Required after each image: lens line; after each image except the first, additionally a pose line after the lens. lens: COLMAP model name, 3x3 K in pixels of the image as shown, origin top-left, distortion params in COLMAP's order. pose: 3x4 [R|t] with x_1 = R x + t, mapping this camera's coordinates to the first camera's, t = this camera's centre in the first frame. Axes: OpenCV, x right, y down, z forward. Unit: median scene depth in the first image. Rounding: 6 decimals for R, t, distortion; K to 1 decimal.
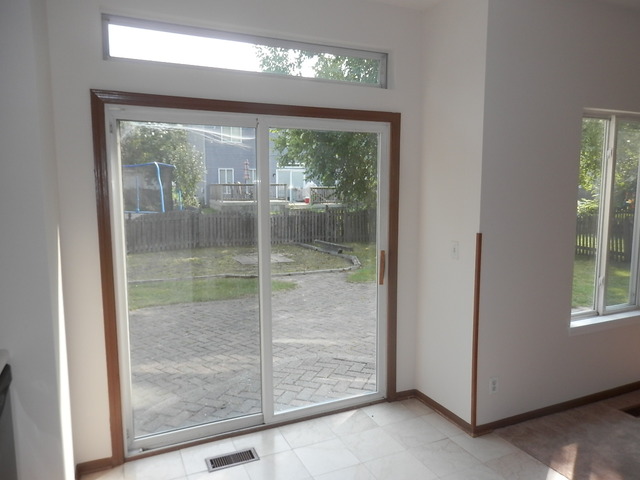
lens RADIAL K [[478.6, 0, 320.0], [0, 478.6, 240.0], [0, 0, 1]] dist [0.004061, -0.007306]
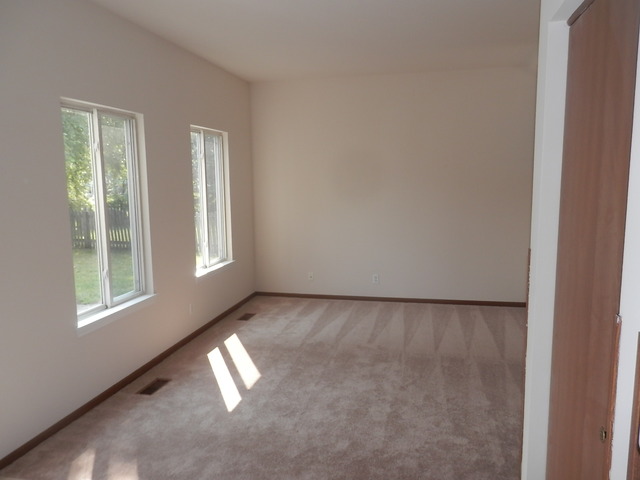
lens RADIAL K [[478.6, 0, 320.0], [0, 478.6, 240.0], [0, 0, 1]] dist [0.004061, -0.007306]
pose [[0.613203, -0.109839, 0.782252, 0.088292], [0.106227, 0.992757, 0.056126, 0.006442], [-0.782750, 0.048680, 0.620429, 0.021214]]
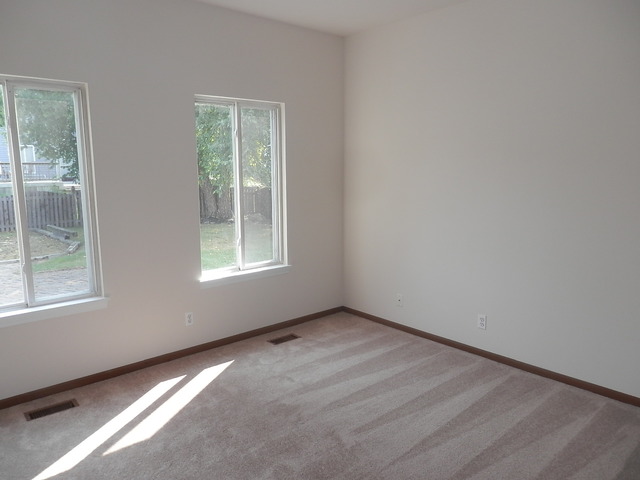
lens RADIAL K [[478.6, 0, 320.0], [0, 478.6, 240.0], [0, 0, 1]] dist [0.004061, -0.007306]
pose [[0.956909, -0.046817, 0.286588, 0.880936], [0.034793, 0.998293, 0.046906, 0.009193], [-0.288294, -0.034913, 0.956905, -0.003829]]
